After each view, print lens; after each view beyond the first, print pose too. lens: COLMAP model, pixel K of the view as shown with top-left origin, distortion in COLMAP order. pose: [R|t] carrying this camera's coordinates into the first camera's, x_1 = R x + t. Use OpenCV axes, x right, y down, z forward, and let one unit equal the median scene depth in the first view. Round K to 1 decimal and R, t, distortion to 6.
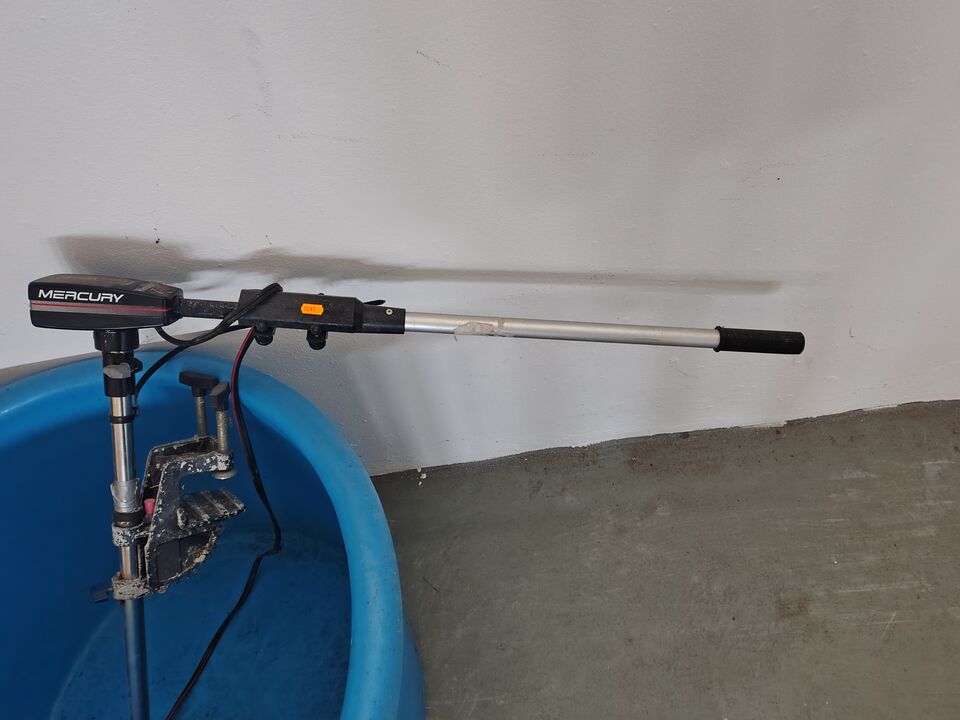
lens RADIAL K [[713.3, 0, 481.0], [0, 713.3, 369.8], [0, 0, 1]] dist [0.152353, -0.239385]
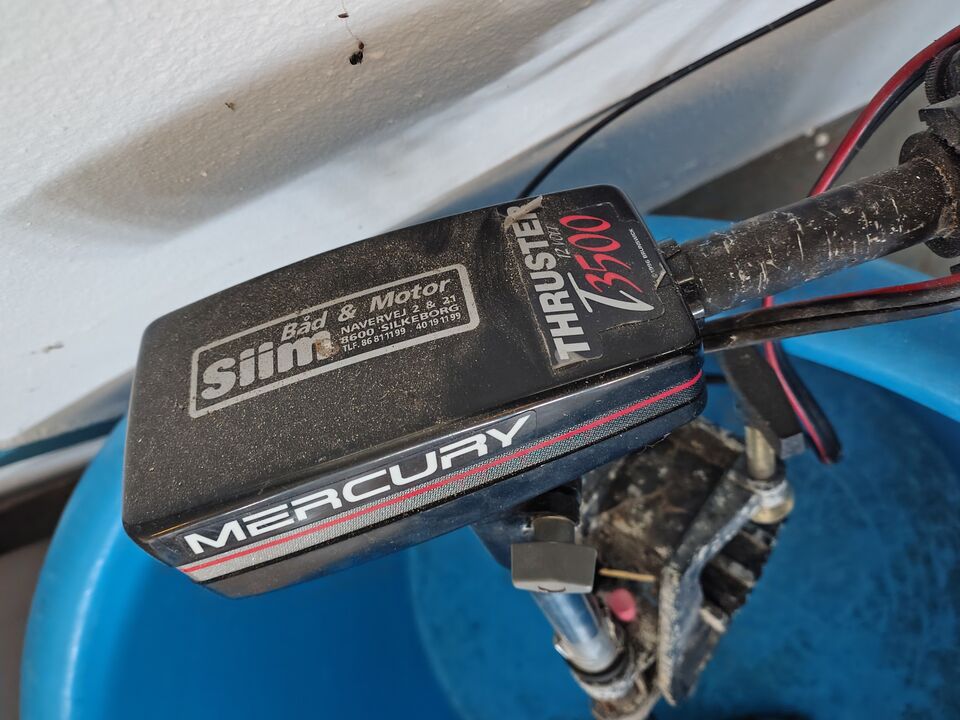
lens RADIAL K [[706.5, 0, 480.0], [0, 706.5, 360.0], [0, 0, 1]] dist [0.118826, -0.098770]
pose [[0.926223, -0.332801, -0.177073, -0.364266], [0.371463, 0.725685, 0.579135, -0.186353], [-0.064237, -0.602184, 0.795769, 0.670118]]
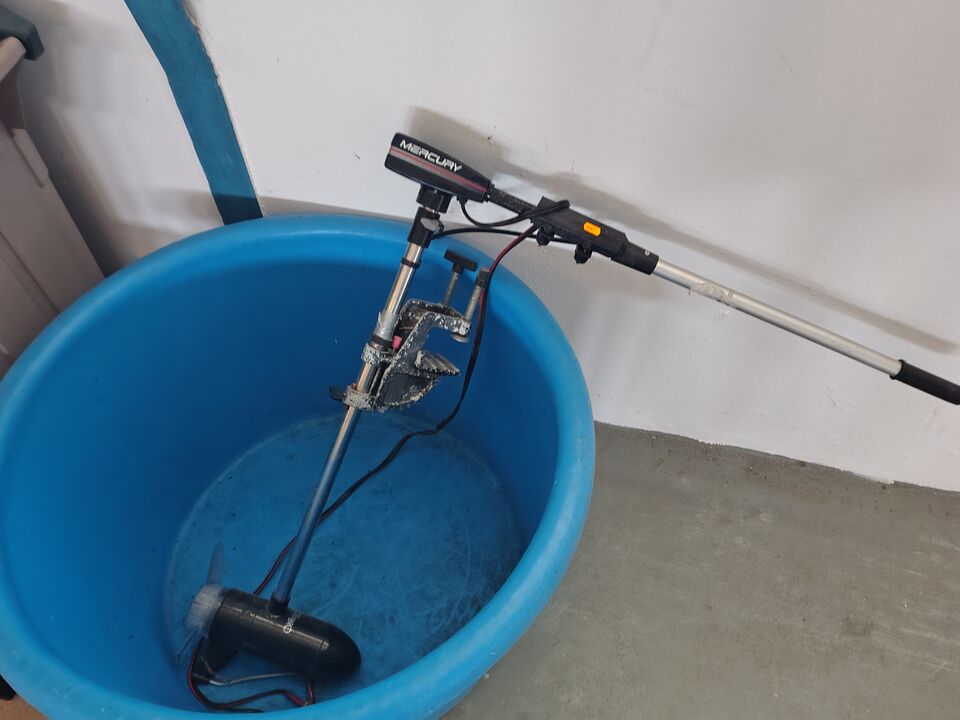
lens RADIAL K [[715.8, 0, 500.1], [0, 715.8, 373.8], [0, 0, 1]] dist [0.093908, -0.116134]
pose [[0.939719, 0.340429, -0.032196, -0.209127], [-0.341396, 0.939383, -0.031746, 0.192959], [0.019437, 0.040824, 0.998977, -0.171228]]
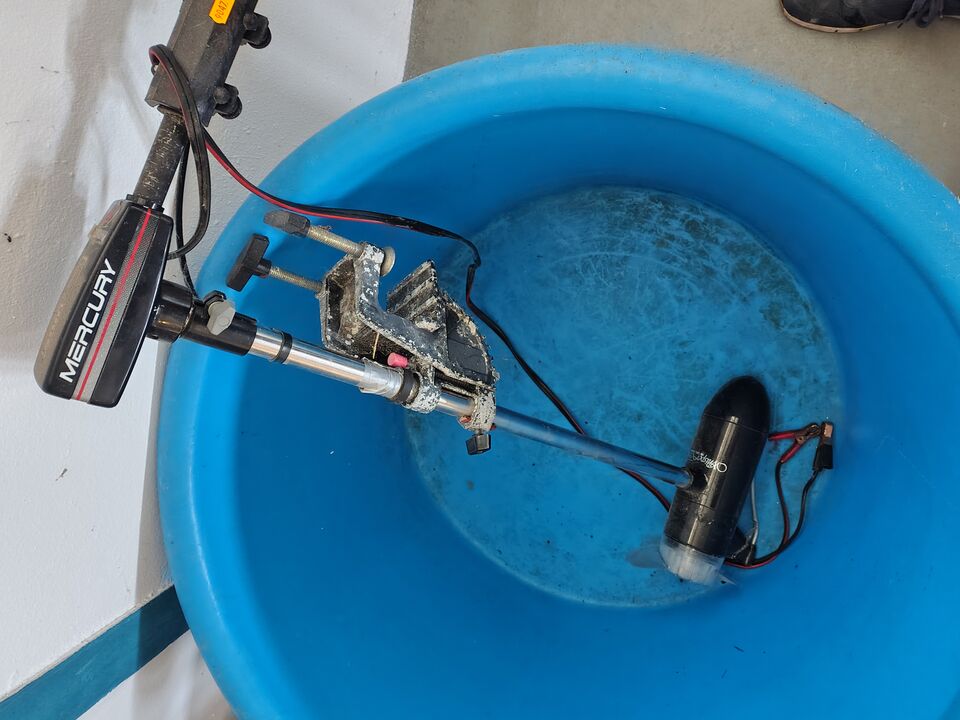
lens RADIAL K [[703.5, 0, 456.1], [0, 703.5, 363.3], [0, 0, 1]] dist [0.053549, 0.000393]
pose [[0.314222, -0.947882, -0.052760, -0.353735], [0.892560, 0.276036, 0.356567, -0.021519], [-0.323420, -0.159132, 0.932779, 0.249859]]
